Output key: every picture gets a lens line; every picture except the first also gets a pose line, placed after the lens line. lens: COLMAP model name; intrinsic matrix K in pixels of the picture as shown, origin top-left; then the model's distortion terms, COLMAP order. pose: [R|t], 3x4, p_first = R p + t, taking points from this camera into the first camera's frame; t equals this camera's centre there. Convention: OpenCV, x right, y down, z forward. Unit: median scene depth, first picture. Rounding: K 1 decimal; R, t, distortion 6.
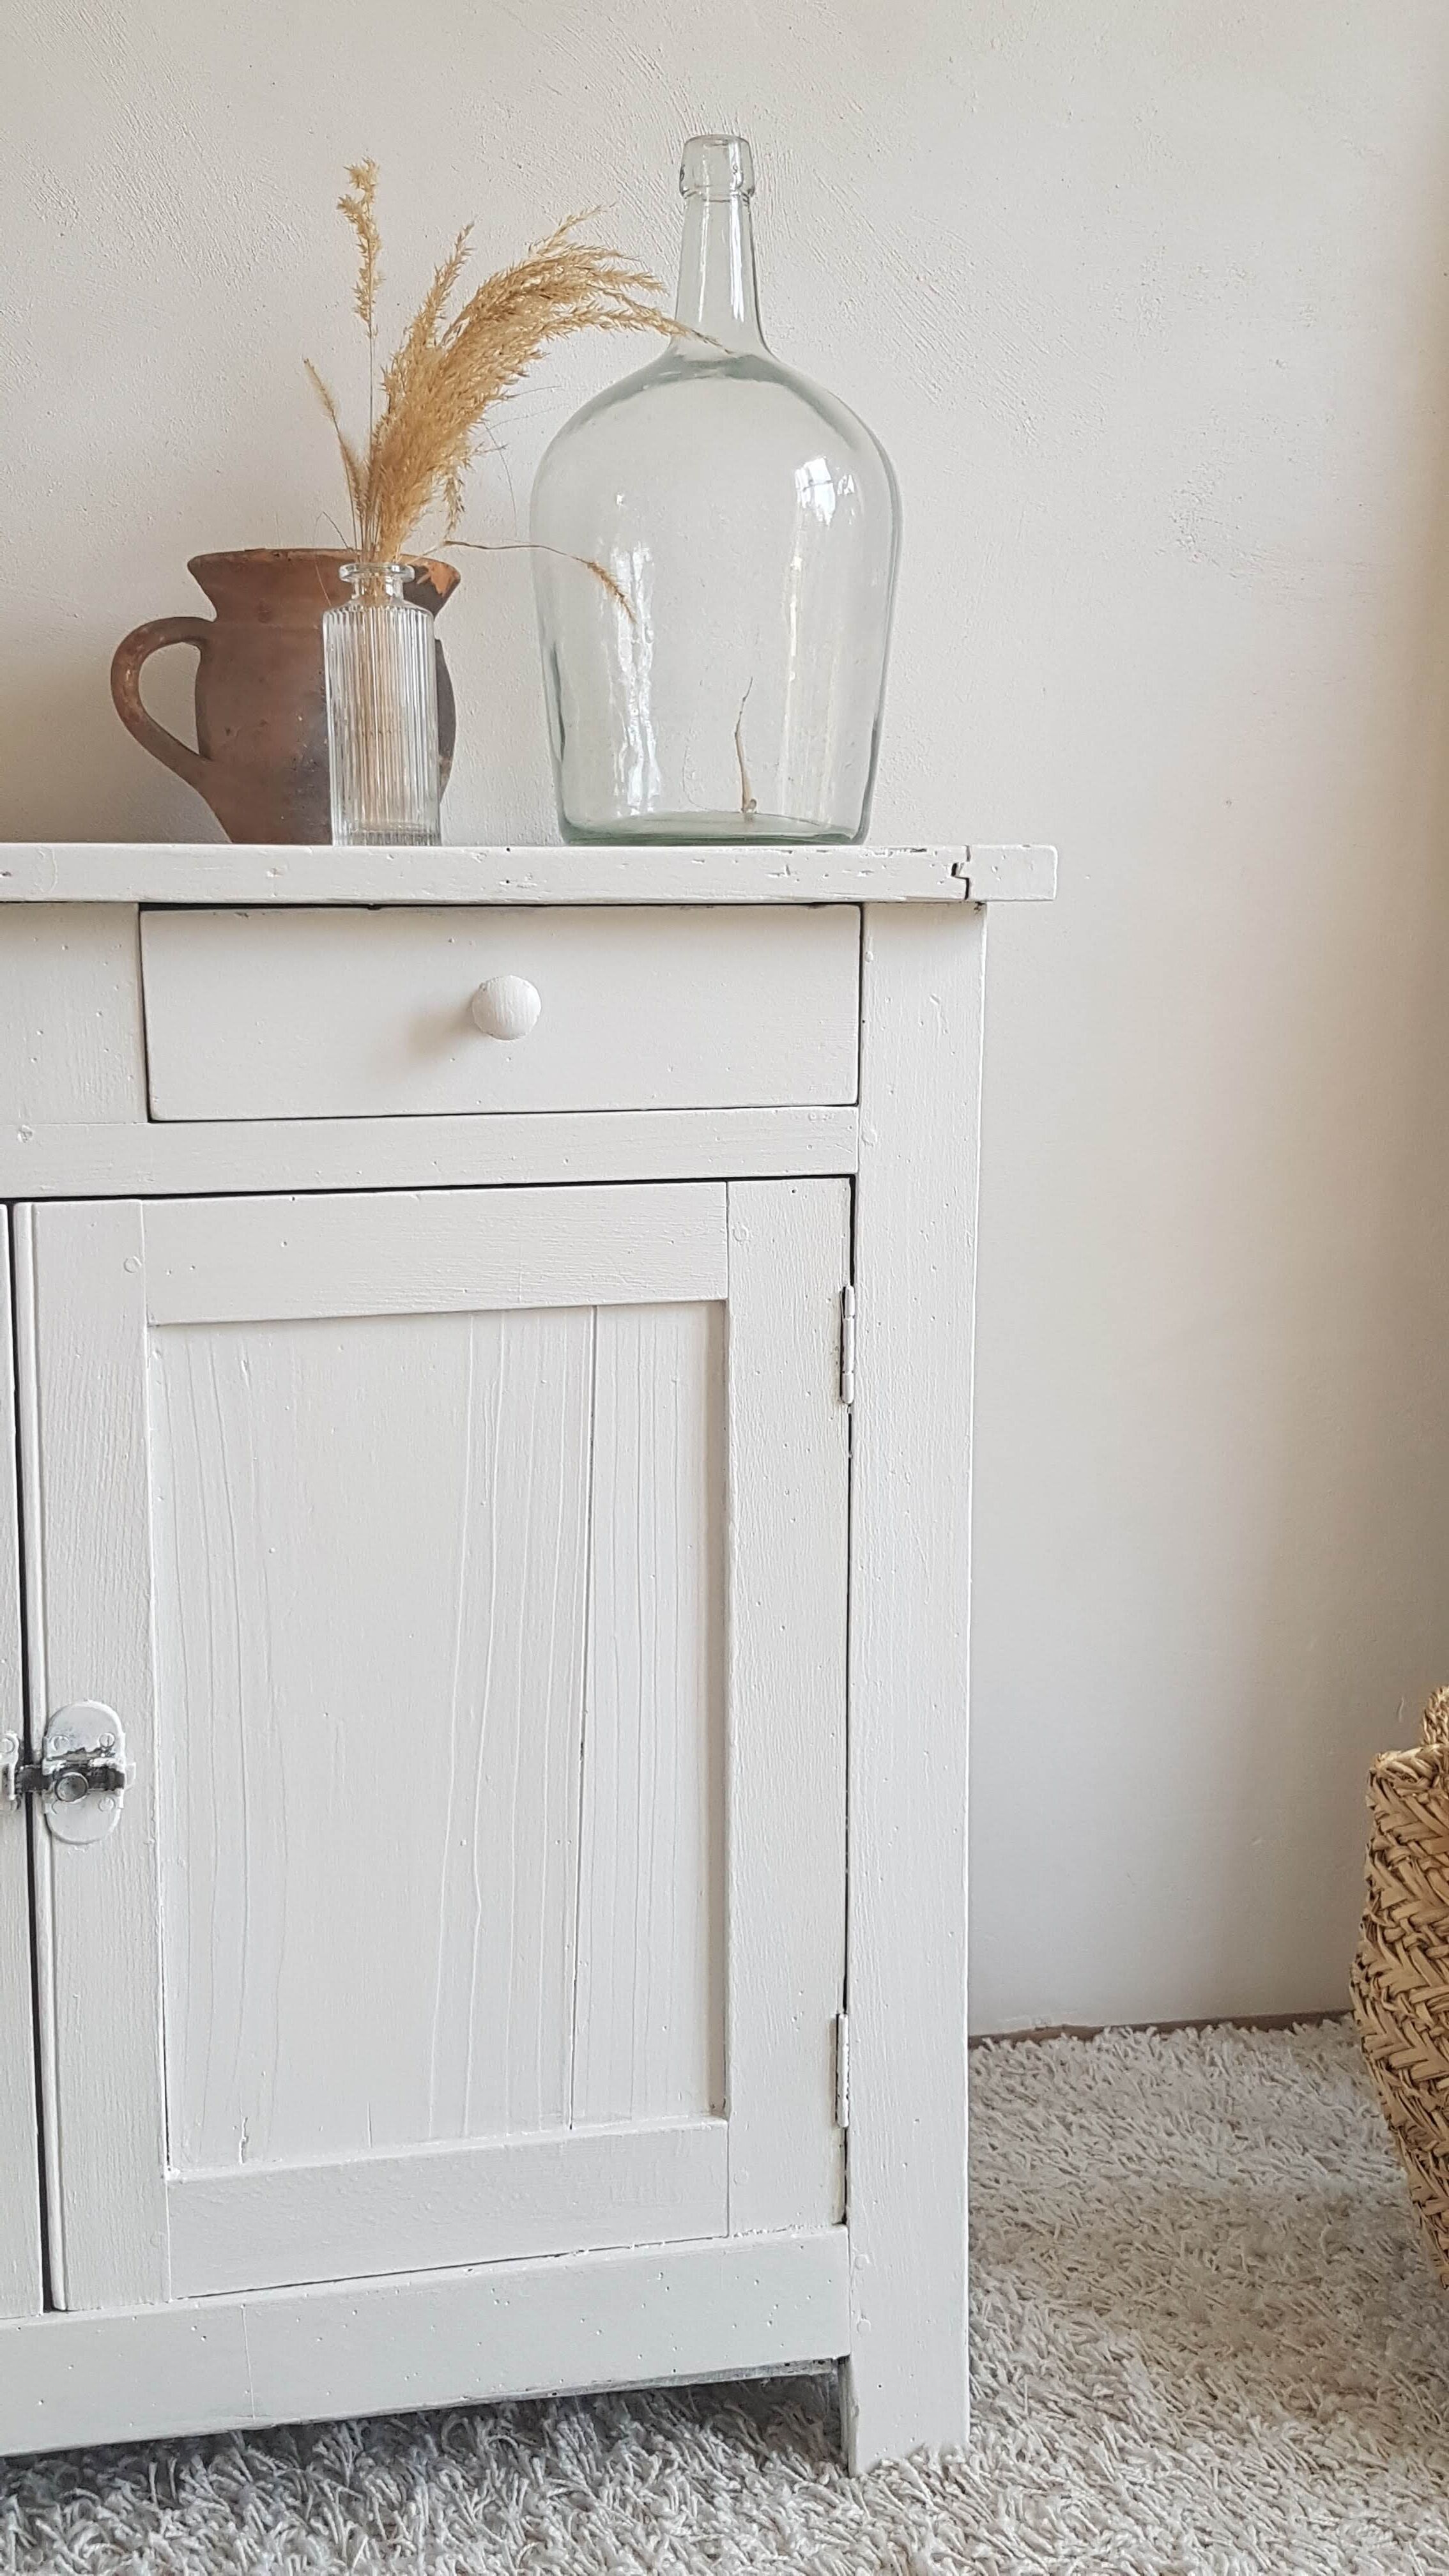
lens RADIAL K [[2415.7, 0, 734.5], [0, 2415.7, 1231.6], [0, 0, 1]] dist [0.025182, 0.000000]
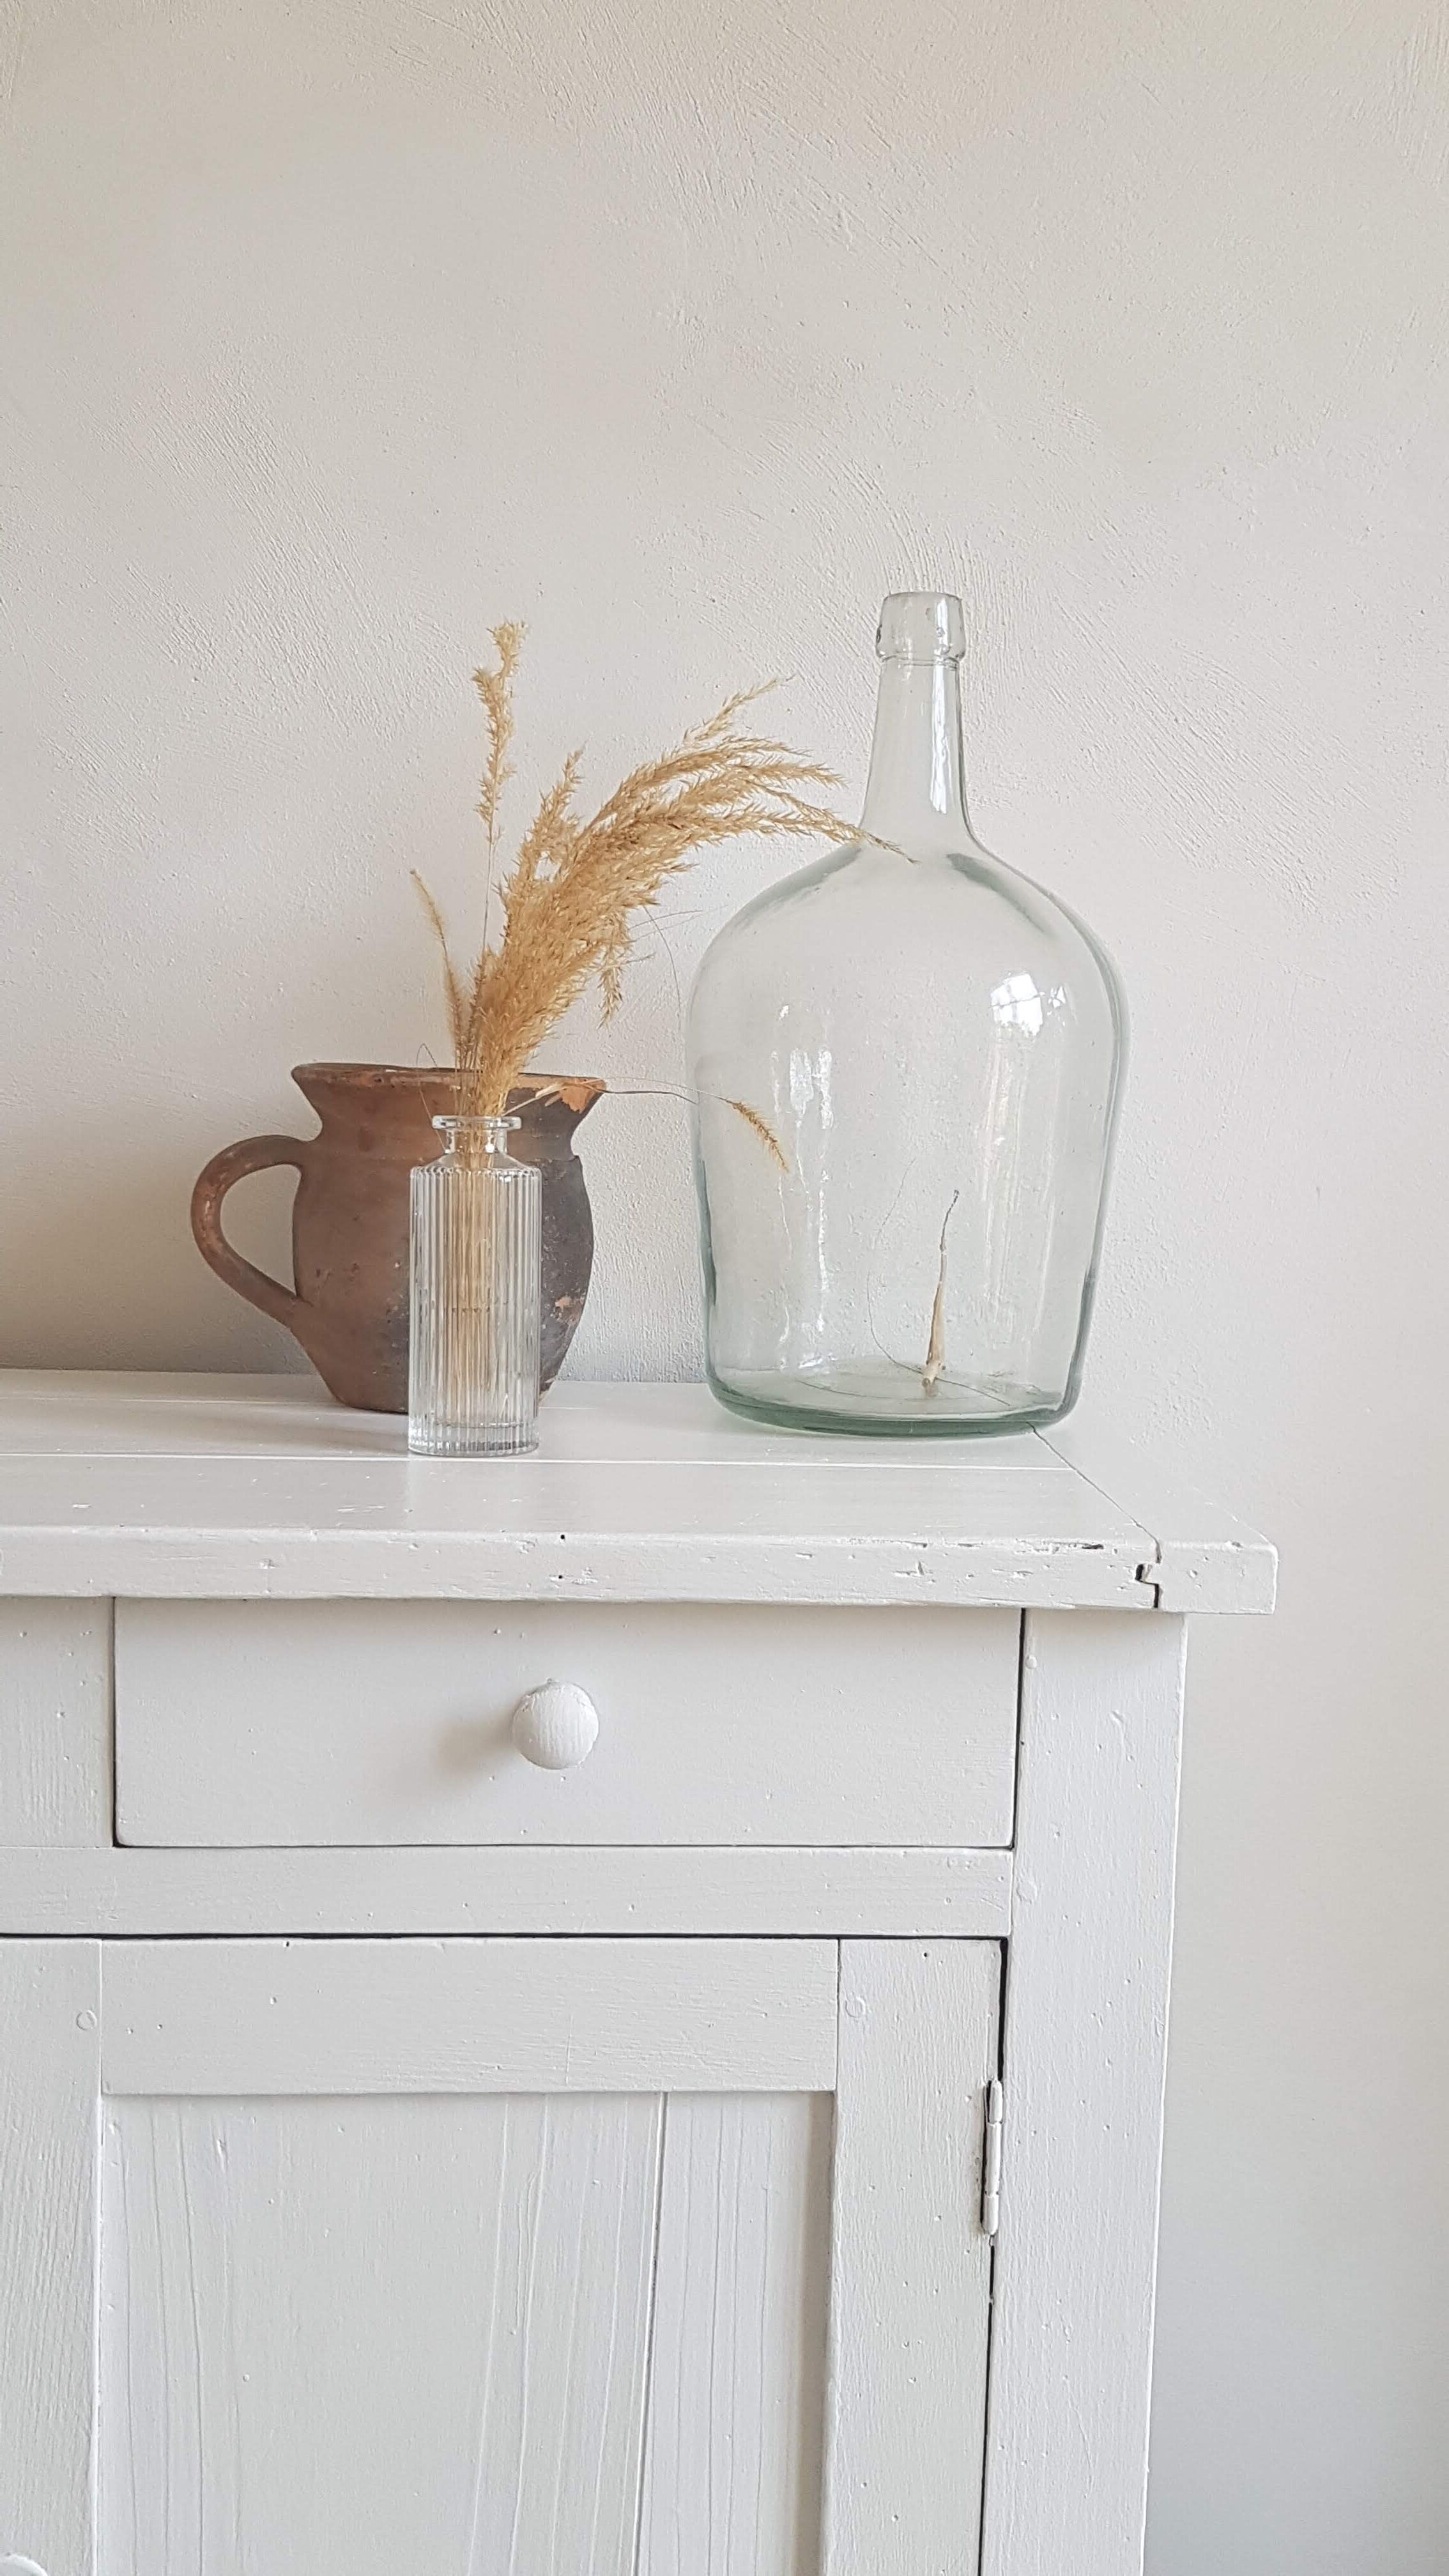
lens RADIAL K [[2415.7, 0, 747.7], [0, 2415.7, 1213.7], [0, 0, 1]] dist [0.025182, 0.000000]
pose [[0.989357, 0.035697, -0.141061, 0.068740], [-0.047515, 0.995555, -0.081321, -0.186872], [0.137531, 0.087158, 0.986655, 0.198725]]
